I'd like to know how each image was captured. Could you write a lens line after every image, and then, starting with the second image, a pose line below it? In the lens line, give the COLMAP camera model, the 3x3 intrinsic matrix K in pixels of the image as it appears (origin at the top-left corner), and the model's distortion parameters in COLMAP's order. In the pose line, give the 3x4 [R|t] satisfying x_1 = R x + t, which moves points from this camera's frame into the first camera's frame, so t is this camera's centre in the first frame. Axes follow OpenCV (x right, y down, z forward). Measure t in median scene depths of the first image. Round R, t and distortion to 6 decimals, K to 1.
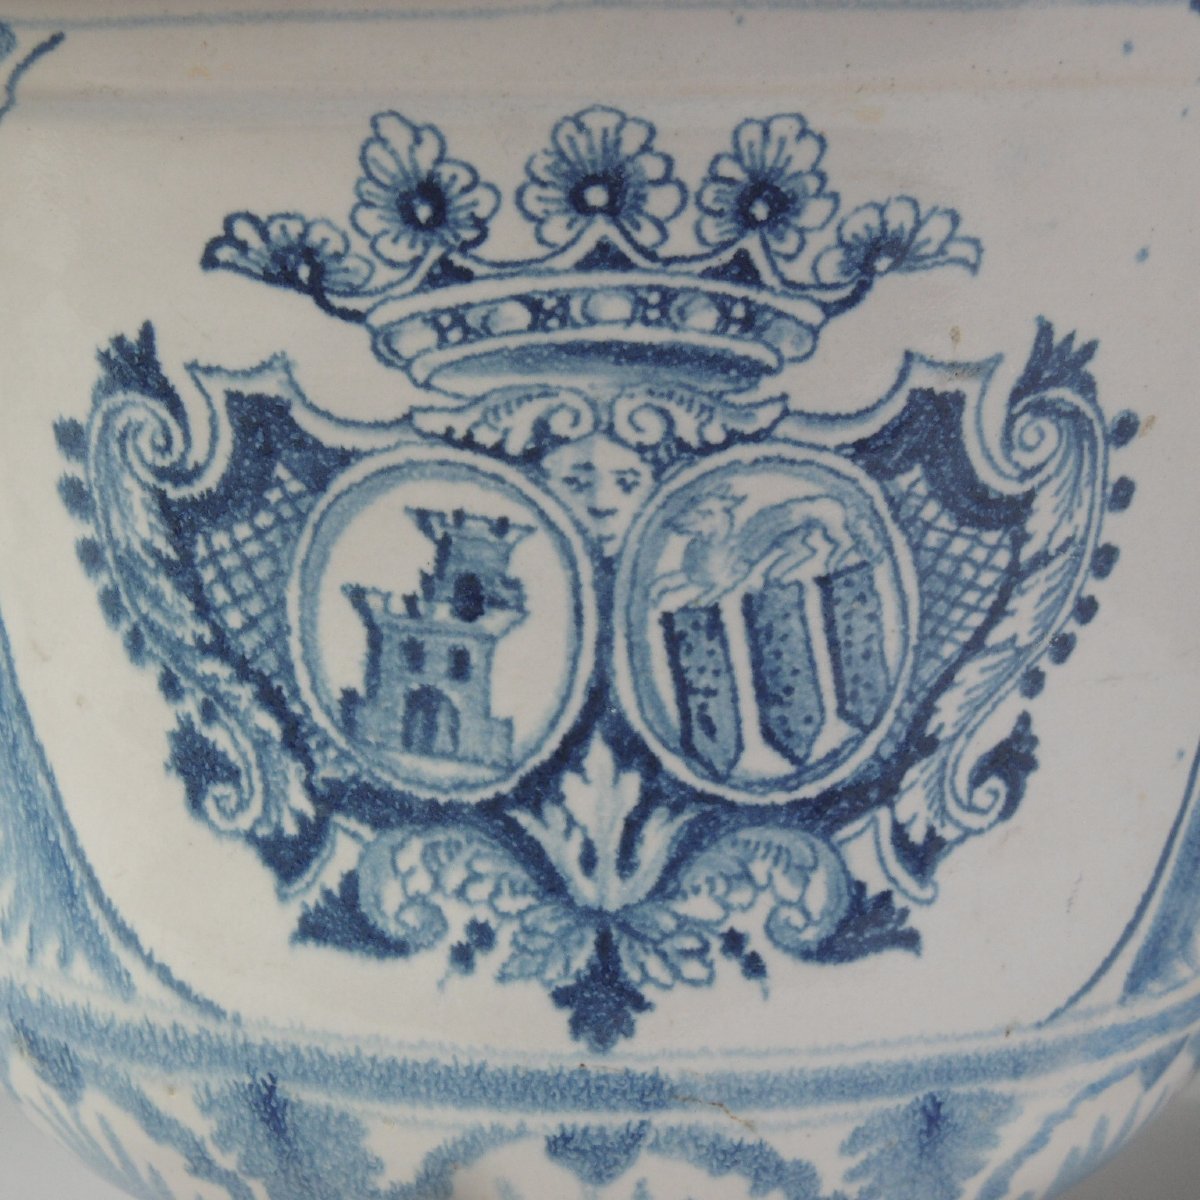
lens RADIAL K [[3012.7, 0, 596.8], [0, 3012.7, 595.1], [0, 0, 1]] dist [-0.055181, 0.000000]
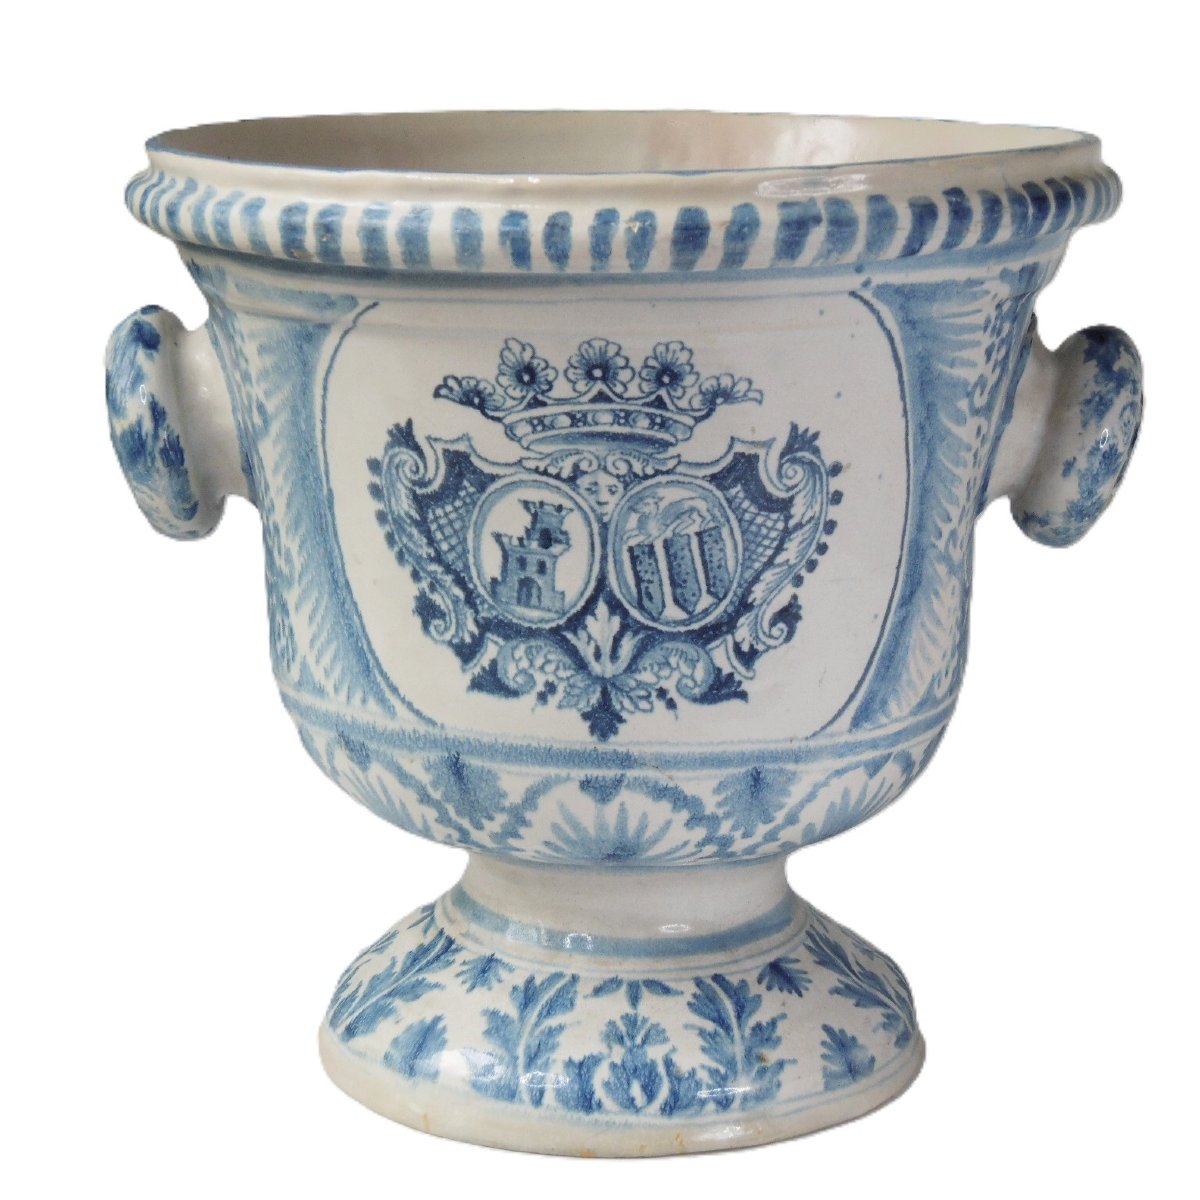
lens RADIAL K [[3012.7, 0, 561.0], [0, 3012.7, 607.5], [0, 0, 1]] dist [-0.055181, 0.000000]
pose [[0.997012, 0.018235, -0.075058, 0.141263], [-0.016487, 0.999580, 0.023842, -0.001656], [0.075461, -0.022533, 0.996894, -1.284100]]
